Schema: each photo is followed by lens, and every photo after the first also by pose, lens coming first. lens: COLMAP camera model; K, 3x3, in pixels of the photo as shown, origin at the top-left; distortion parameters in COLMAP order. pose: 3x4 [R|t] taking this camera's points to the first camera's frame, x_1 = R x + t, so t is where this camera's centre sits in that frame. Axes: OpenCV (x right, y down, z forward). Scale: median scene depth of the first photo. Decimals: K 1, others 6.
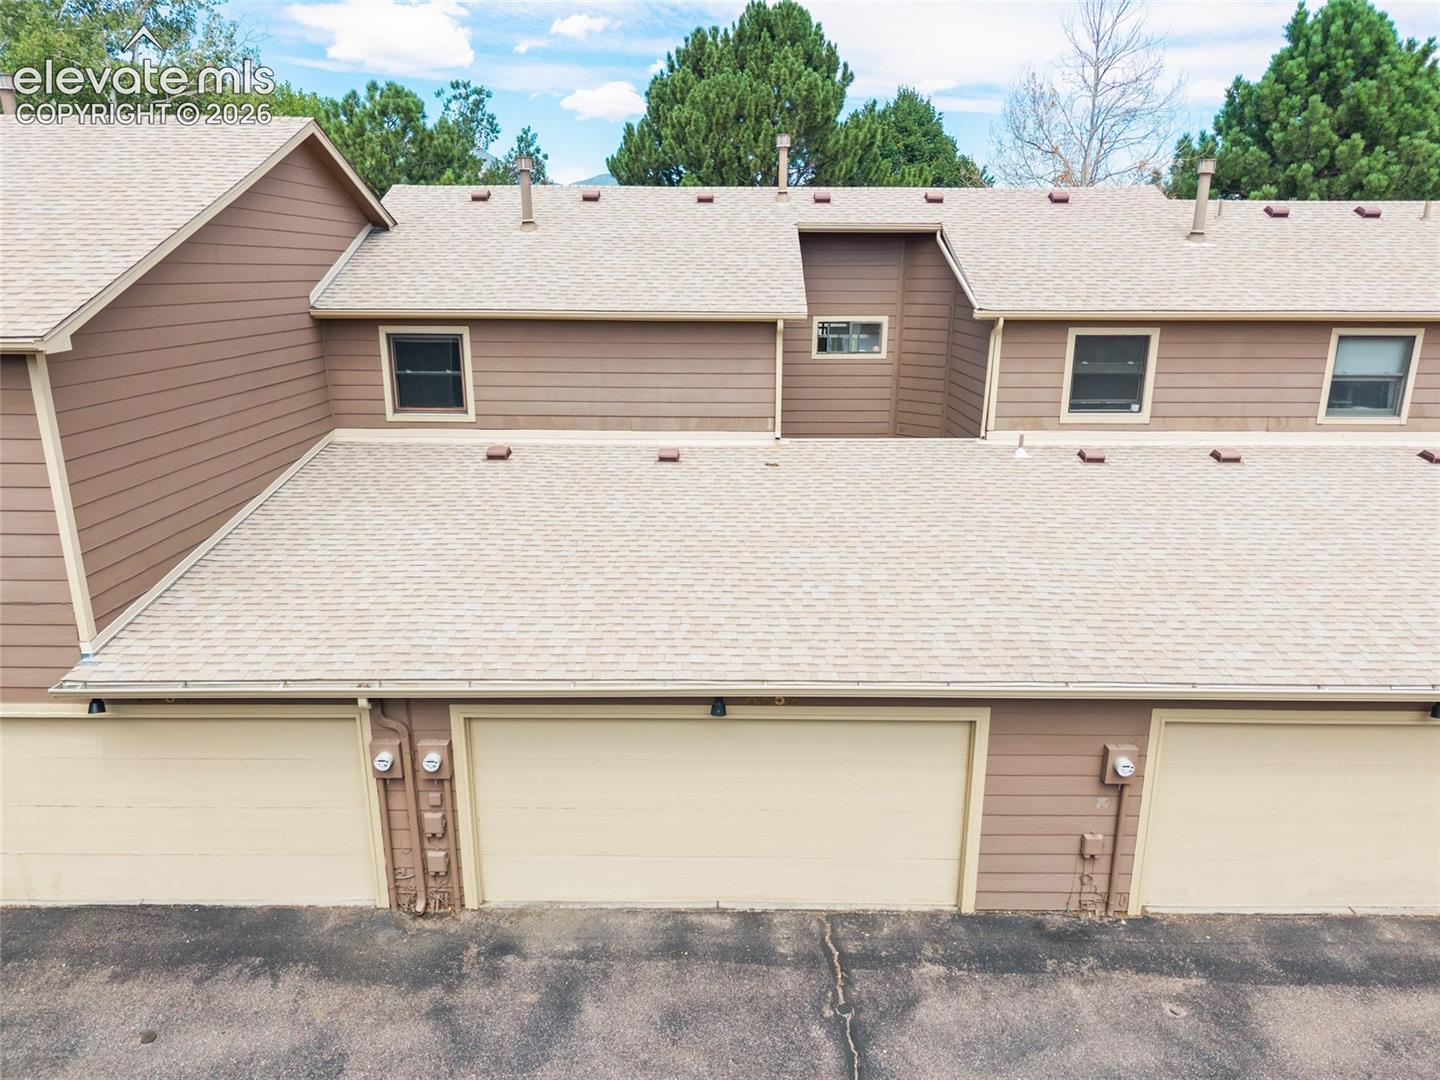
lens RADIAL K [[995.1, 0, 720.0], [0, 995.1, 540.0], [0, 0, 1]] dist [0.002323, 0.001911]
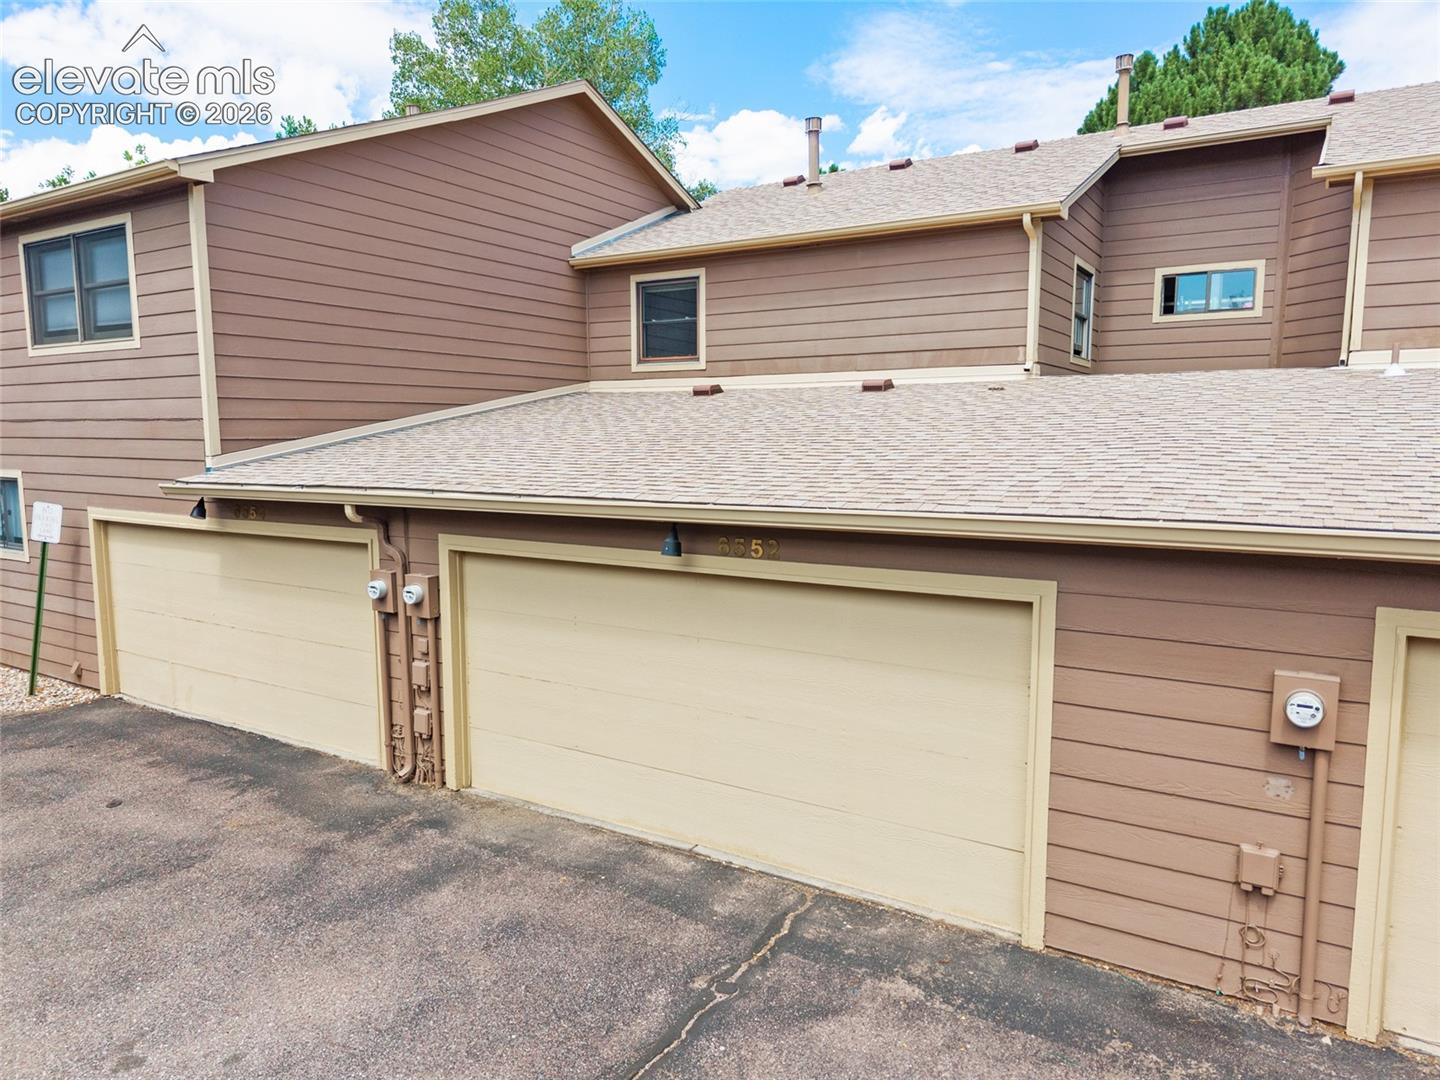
lens RADIAL K [[981.7, 0, 697.1], [0, 981.7, 541.7], [0, 0, 1]] dist [0.007839, -0.005117]
pose [[0.848634, 0.058708, -0.525712, 0.378199], [-0.139801, 0.983378, -0.115859, 0.232297], [0.510172, 0.171817, 0.842736, 0.356392]]
